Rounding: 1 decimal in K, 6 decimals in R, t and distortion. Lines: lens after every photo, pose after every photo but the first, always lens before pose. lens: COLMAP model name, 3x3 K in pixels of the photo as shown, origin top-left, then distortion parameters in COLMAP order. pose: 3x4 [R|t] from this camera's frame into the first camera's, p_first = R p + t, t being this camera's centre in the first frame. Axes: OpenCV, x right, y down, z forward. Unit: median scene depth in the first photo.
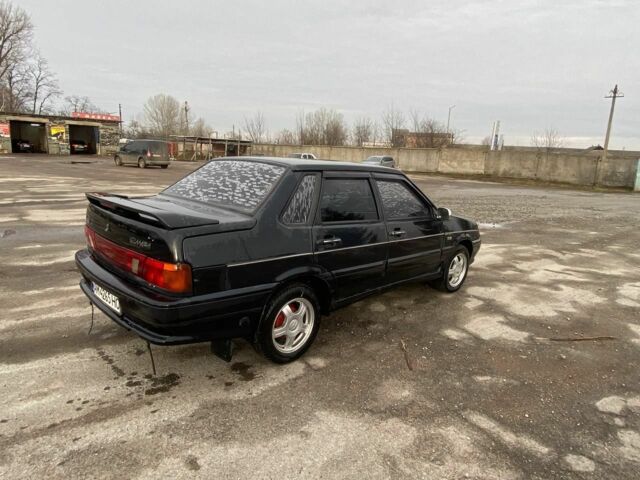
lens RADIAL K [[399.2, 0, 319.5], [0, 399.2, 239.6], [0, 0, 1]] dist [0.040073, -0.044420]
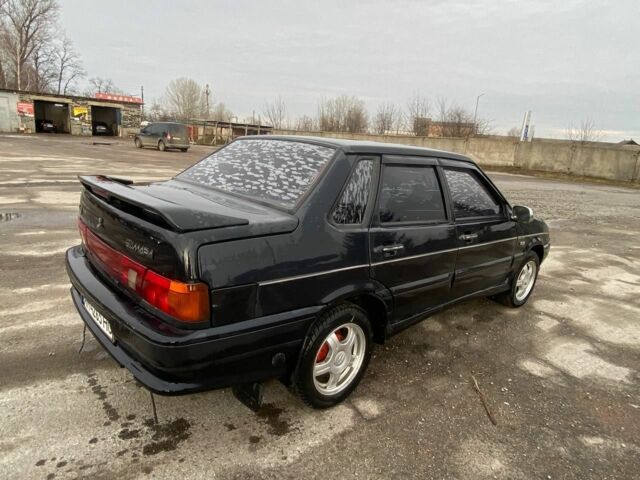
lens RADIAL K [[399.2, 0, 319.5], [0, 399.2, 239.6], [0, 0, 1]] dist [0.040073, -0.044420]
pose [[0.998621, 0.034331, -0.039729, -0.060575], [-0.033136, 0.998990, 0.030356, -0.024169], [0.040731, -0.028998, 0.998749, 0.184756]]
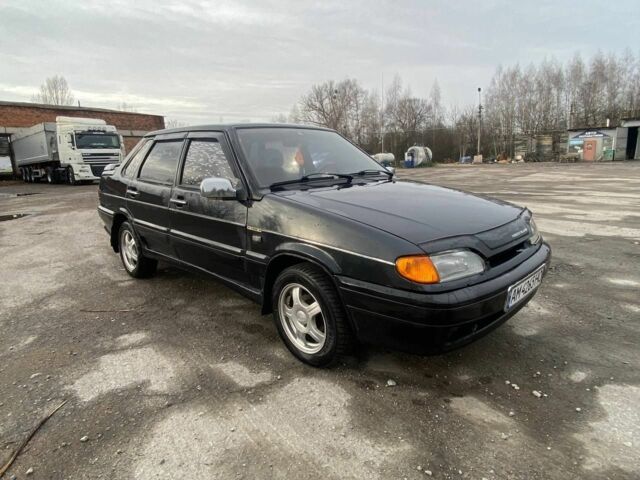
lens RADIAL K [[399.2, 0, 319.5], [0, 399.2, 239.6], [0, 0, 1]] dist [0.040073, -0.044420]
pose [[-0.003031, 0.158237, -0.987396, 0.964428], [-0.178259, 0.971501, 0.156237, -0.114811], [0.983979, 0.176486, 0.025263, 1.188886]]
